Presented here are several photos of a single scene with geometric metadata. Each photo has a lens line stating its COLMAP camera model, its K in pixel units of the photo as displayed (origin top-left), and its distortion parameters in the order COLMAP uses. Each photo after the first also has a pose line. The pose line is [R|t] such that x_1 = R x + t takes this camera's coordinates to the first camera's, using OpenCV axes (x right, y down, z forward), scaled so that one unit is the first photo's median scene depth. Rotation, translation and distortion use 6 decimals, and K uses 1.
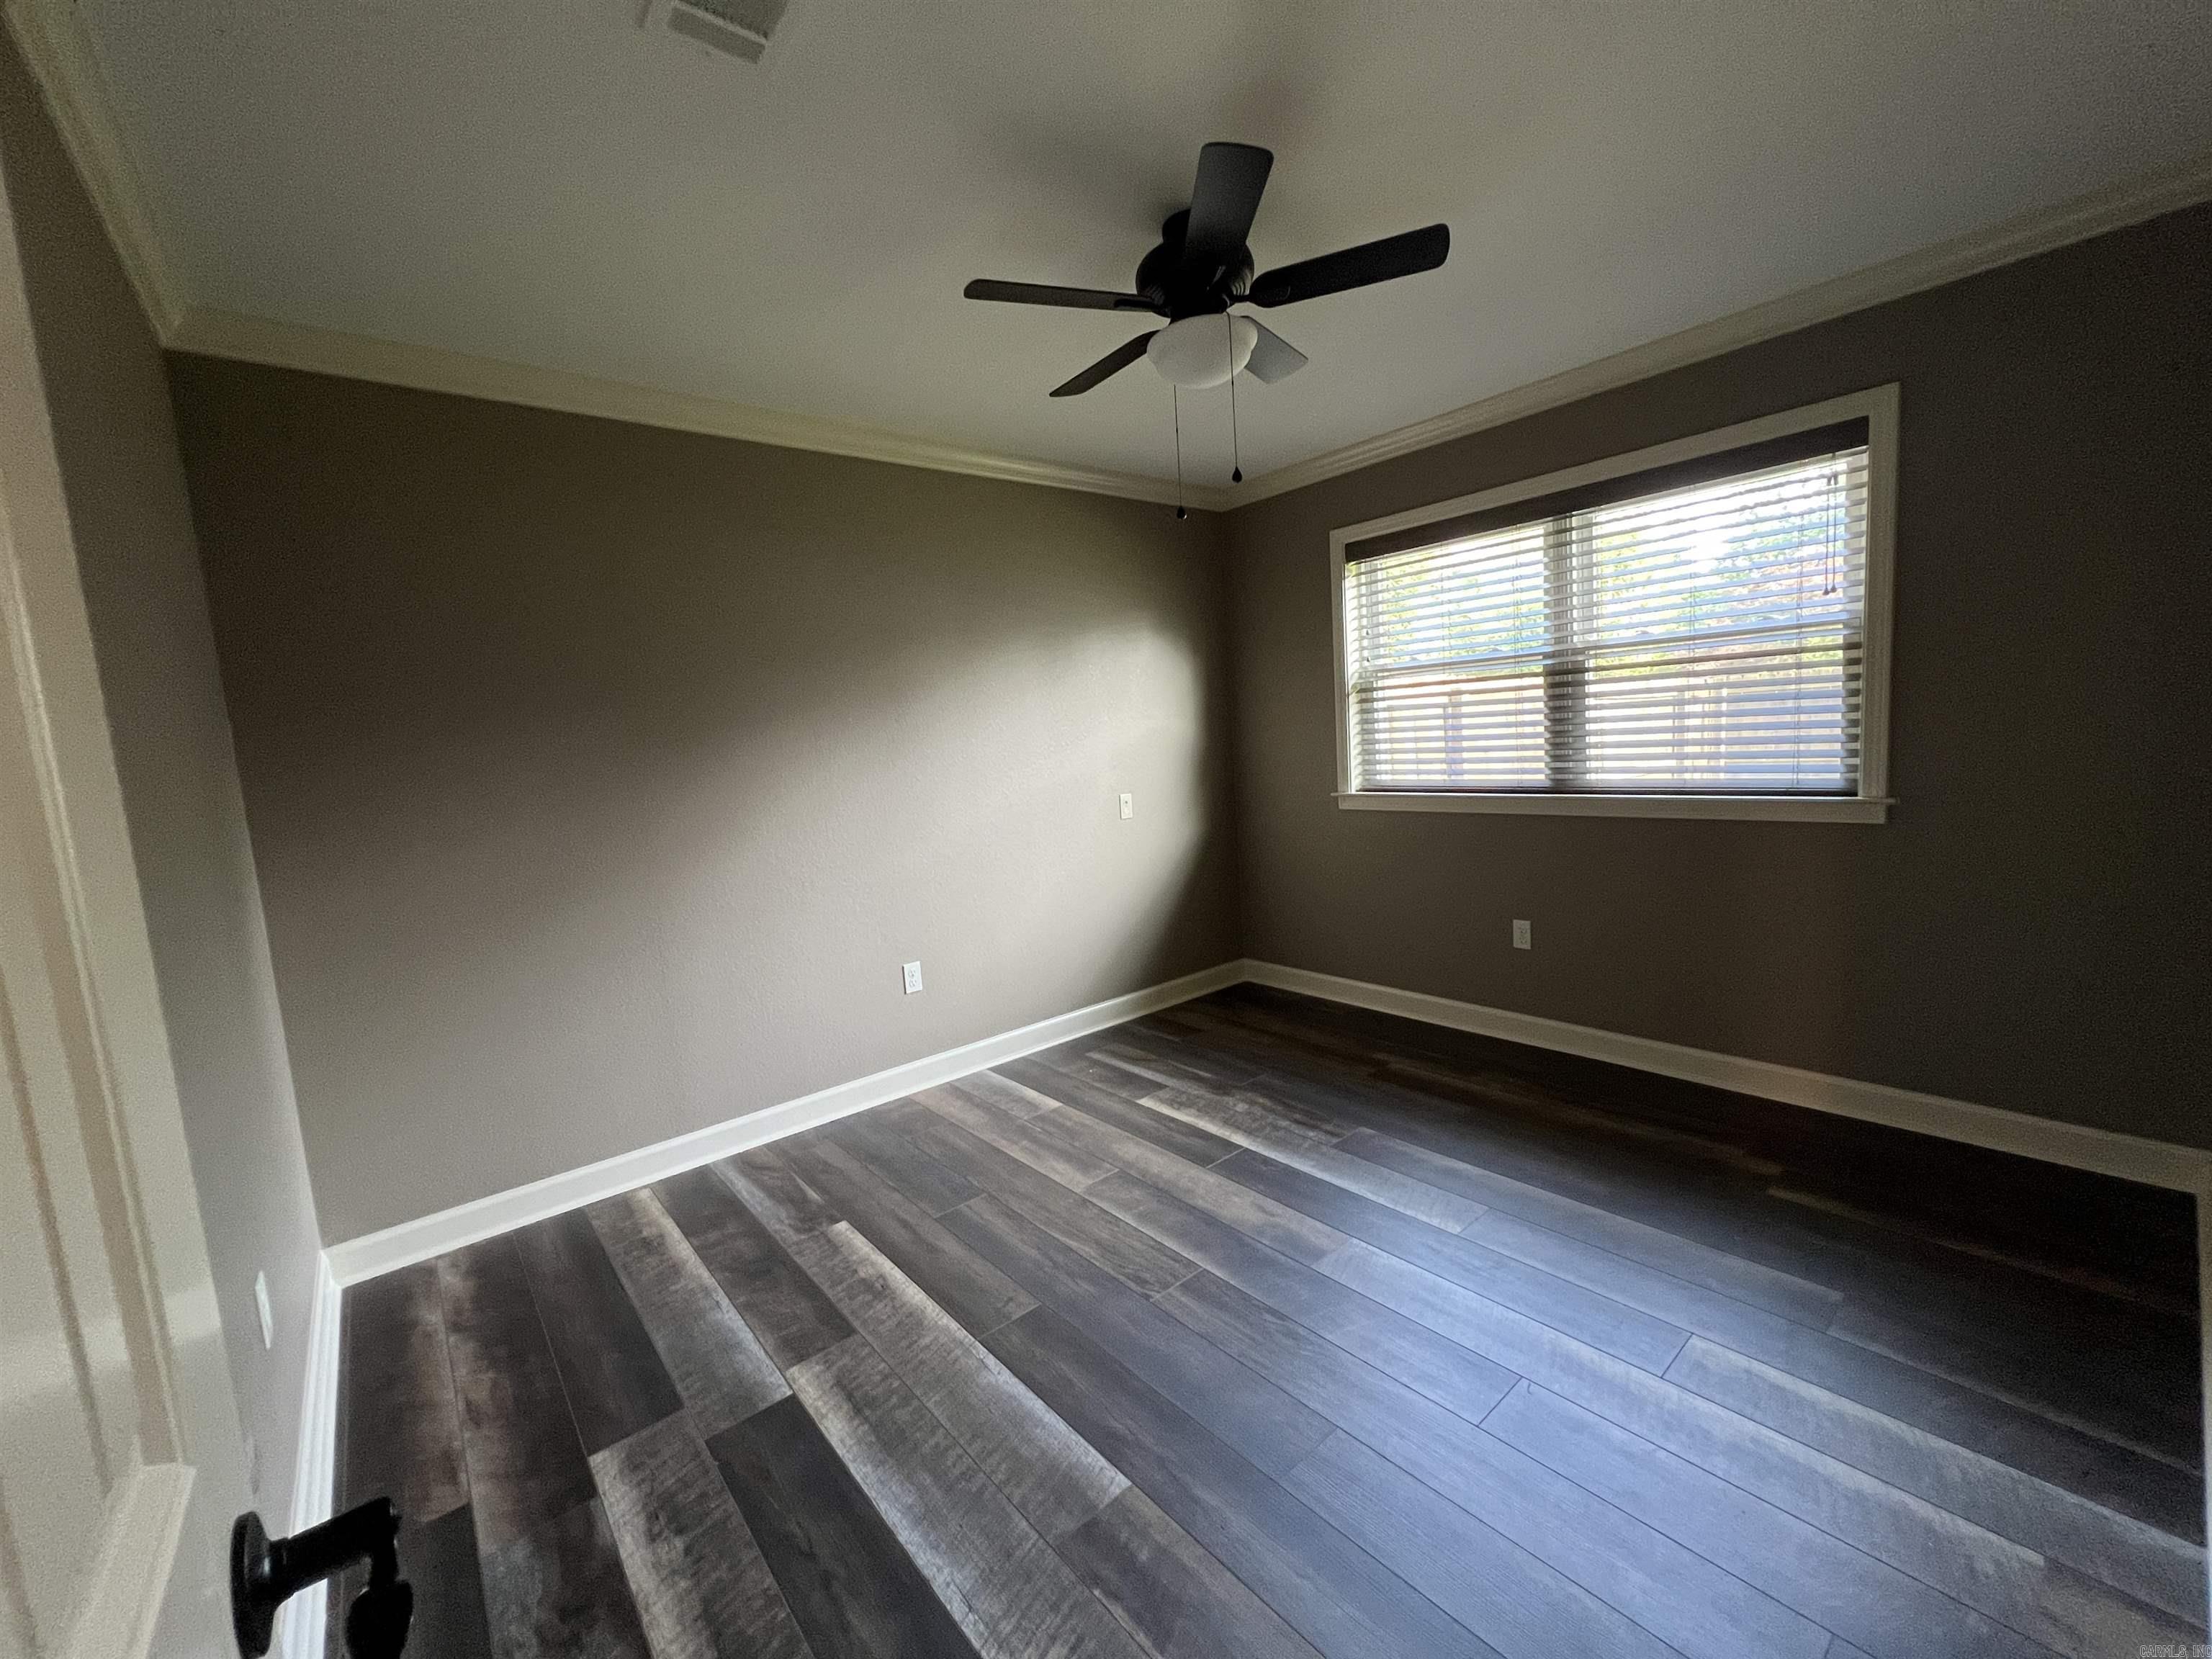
lens RADIAL K [[886.9, 0, 1111.6], [0, 886.9, 830.3], [0, 0, 1]] dist [-0.003984, 0.001376]
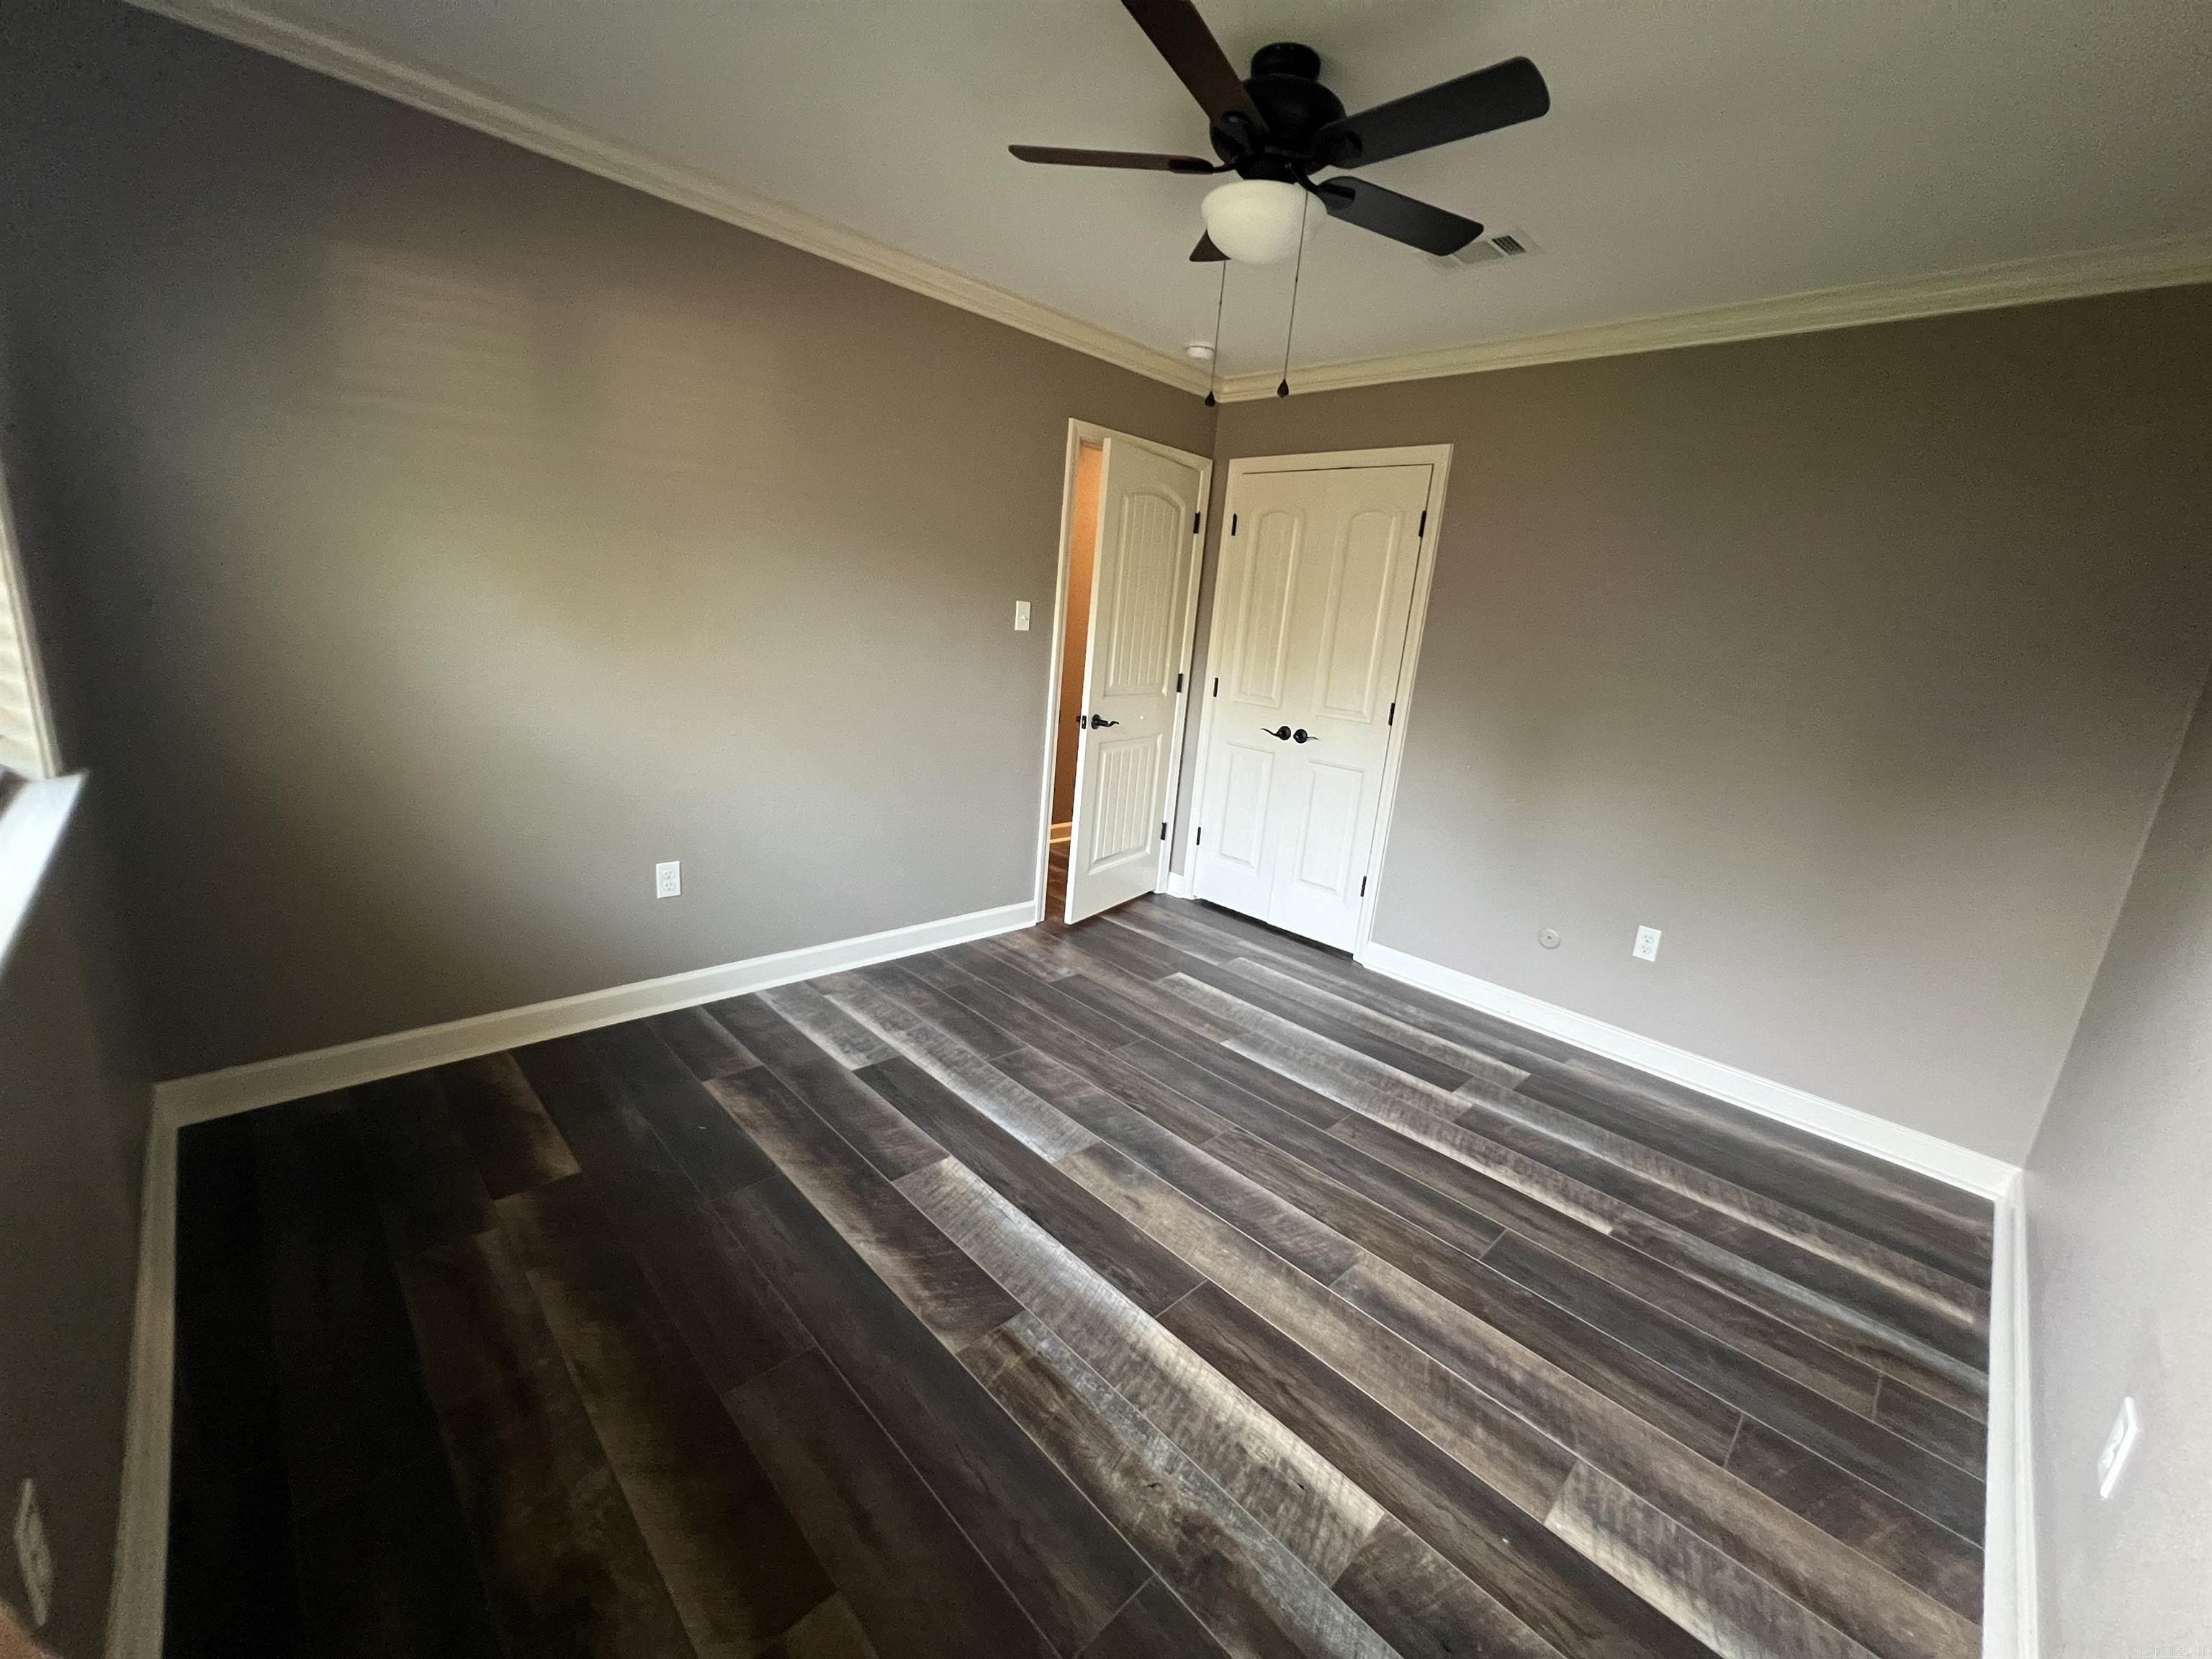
lens RADIAL K [[886.9, 0, 1105.7], [0, 886.9, 829.2], [0, 0, 1]] dist [-0.003984, 0.001376]
pose [[-0.997035, -0.001793, -0.076924, 0.250487], [-0.028438, 0.937530, 0.346741, -0.214613], [0.071497, 0.347901, -0.934801, 1.566700]]
